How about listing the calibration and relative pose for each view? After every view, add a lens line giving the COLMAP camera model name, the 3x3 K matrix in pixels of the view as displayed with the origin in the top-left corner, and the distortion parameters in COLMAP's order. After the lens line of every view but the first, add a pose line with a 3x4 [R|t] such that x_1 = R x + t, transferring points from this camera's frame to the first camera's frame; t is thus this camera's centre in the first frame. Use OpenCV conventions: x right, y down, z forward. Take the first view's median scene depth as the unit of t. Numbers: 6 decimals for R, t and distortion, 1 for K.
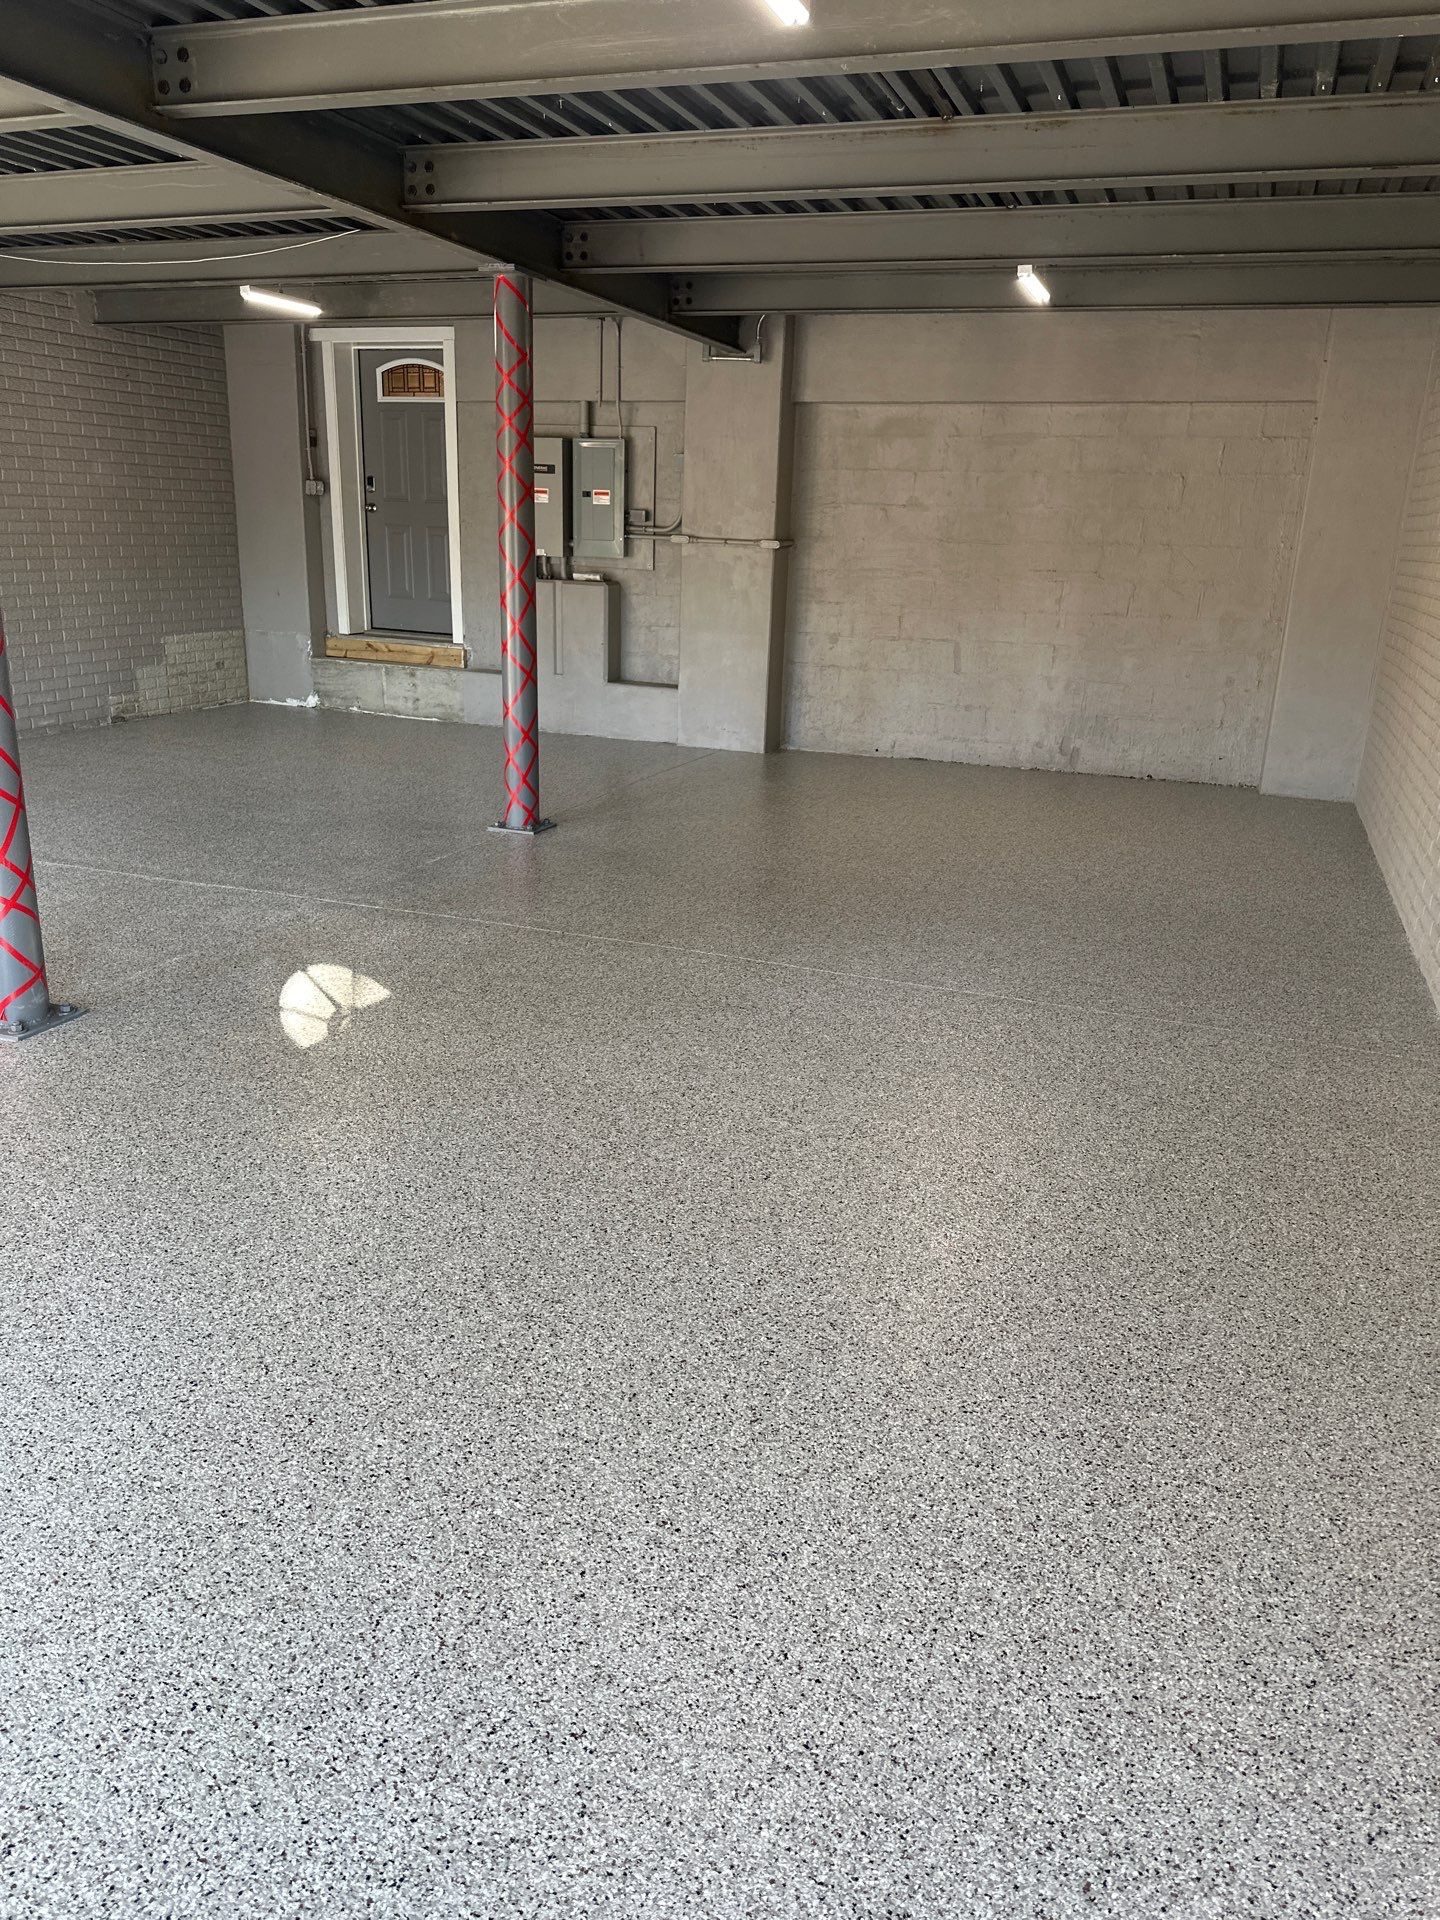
lens RADIAL K [[1367.7, 0, 727.6], [0, 1367.7, 941.1], [0, 0, 1]] dist [0.055338, -0.080637]
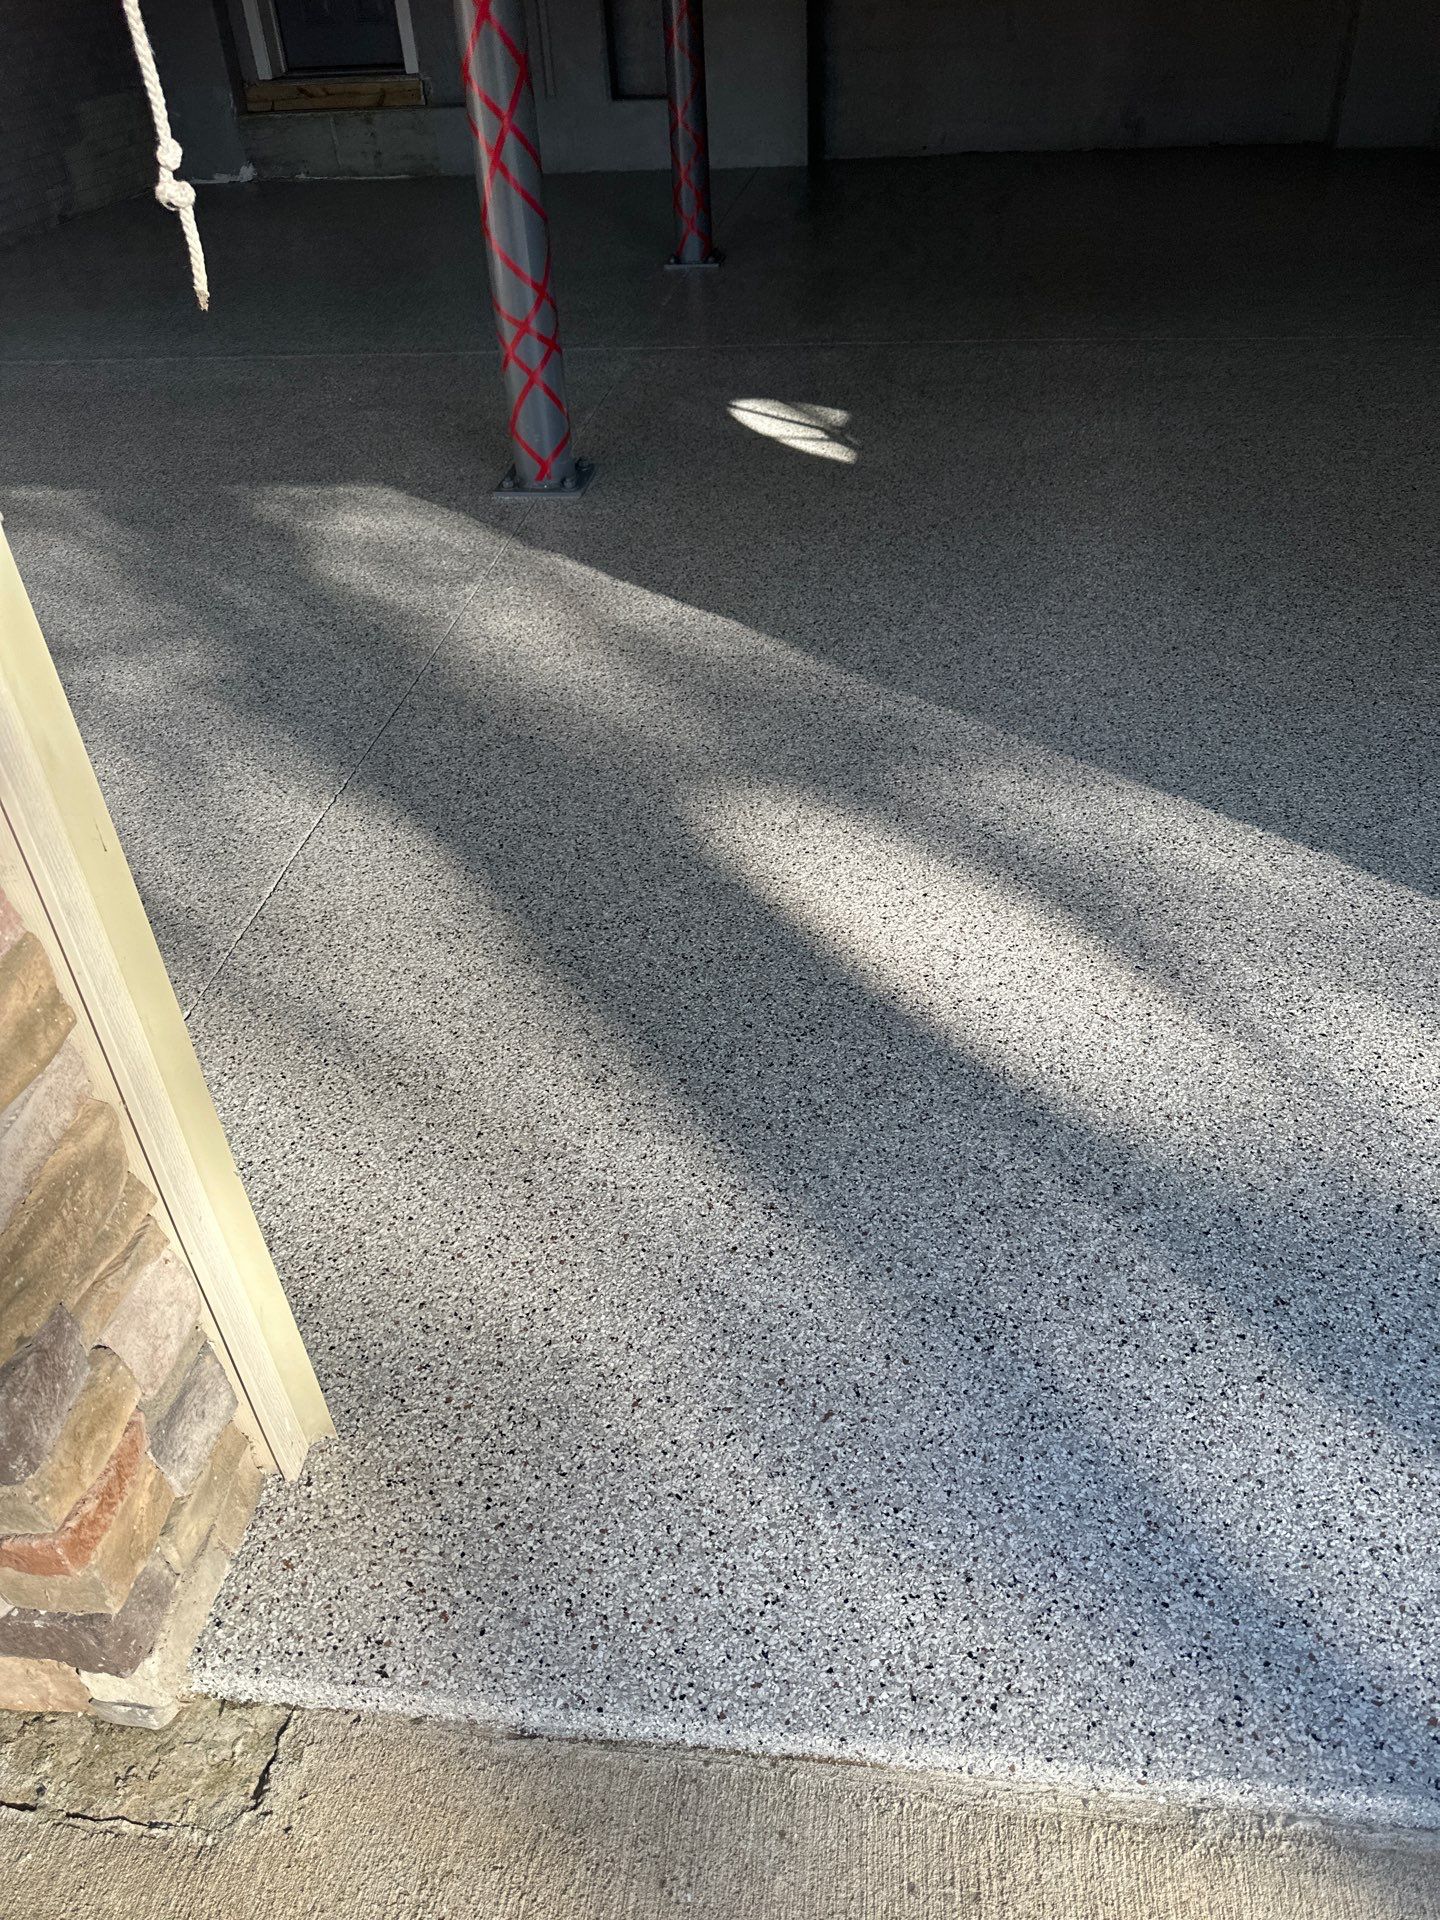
lens RADIAL K [[1367.7, 0, 737.8], [0, 1367.7, 962.5], [0, 0, 1]] dist [0.055338, -0.080637]
pose [[0.969429, -0.202886, 0.138001, -0.268287], [0.142282, 0.923014, 0.357492, 0.018792], [-0.199907, -0.326928, 0.923664, -0.019237]]
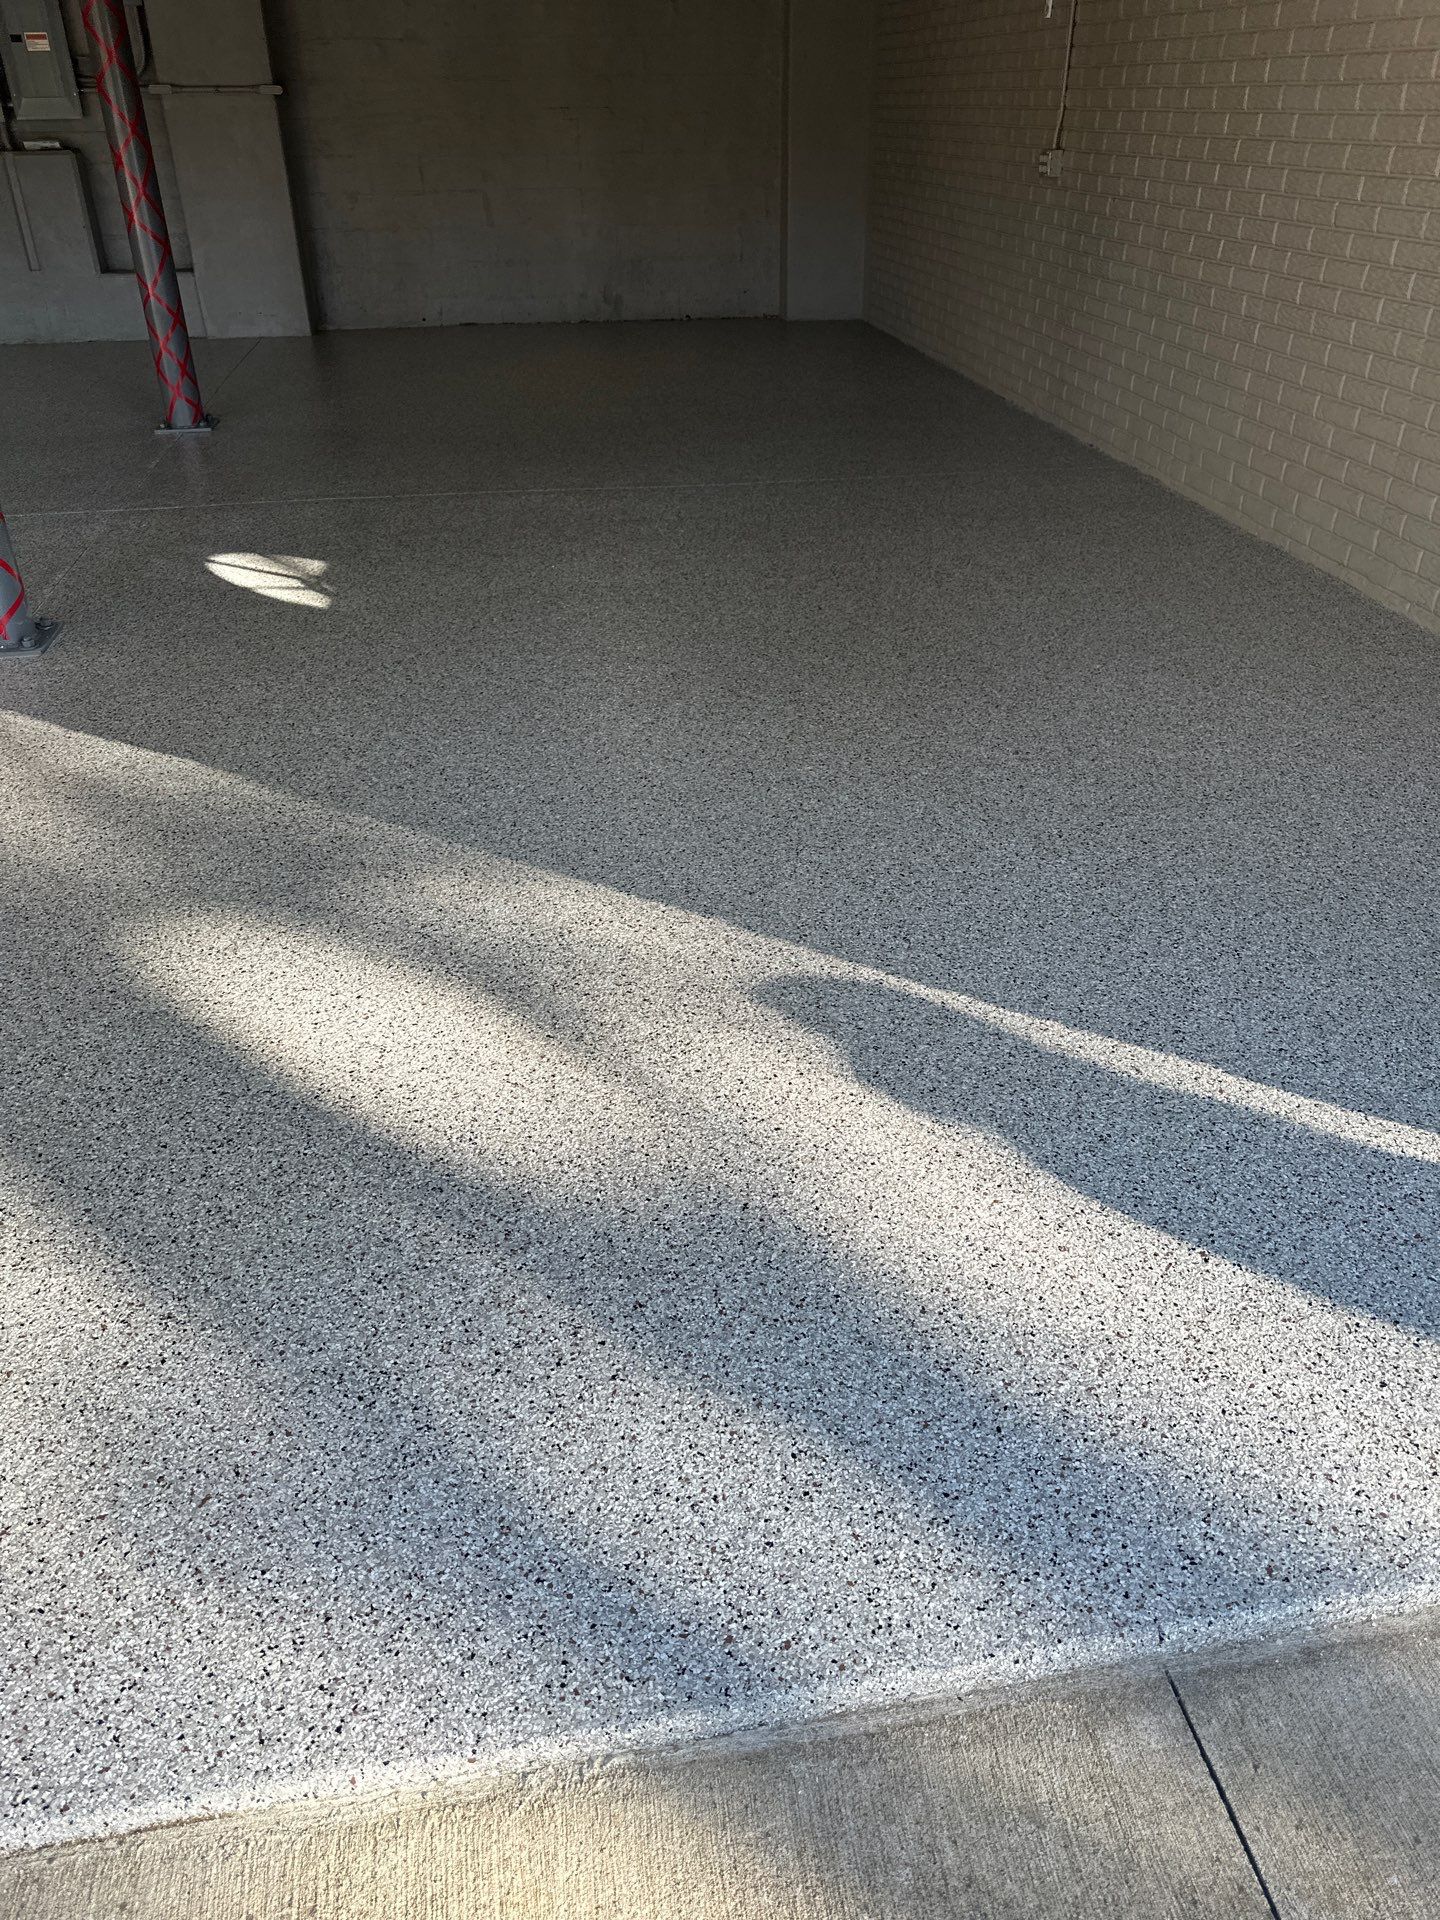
lens RADIAL K [[1367.7, 0, 750.9], [0, 1367.7, 945.4], [0, 0, 1]] dist [0.055338, -0.080637]
pose [[0.863992, -0.293931, 0.408805, -0.237207], [0.176724, 0.937294, 0.300416, 0.026652], [-0.471472, -0.187311, 0.861759, -0.051866]]
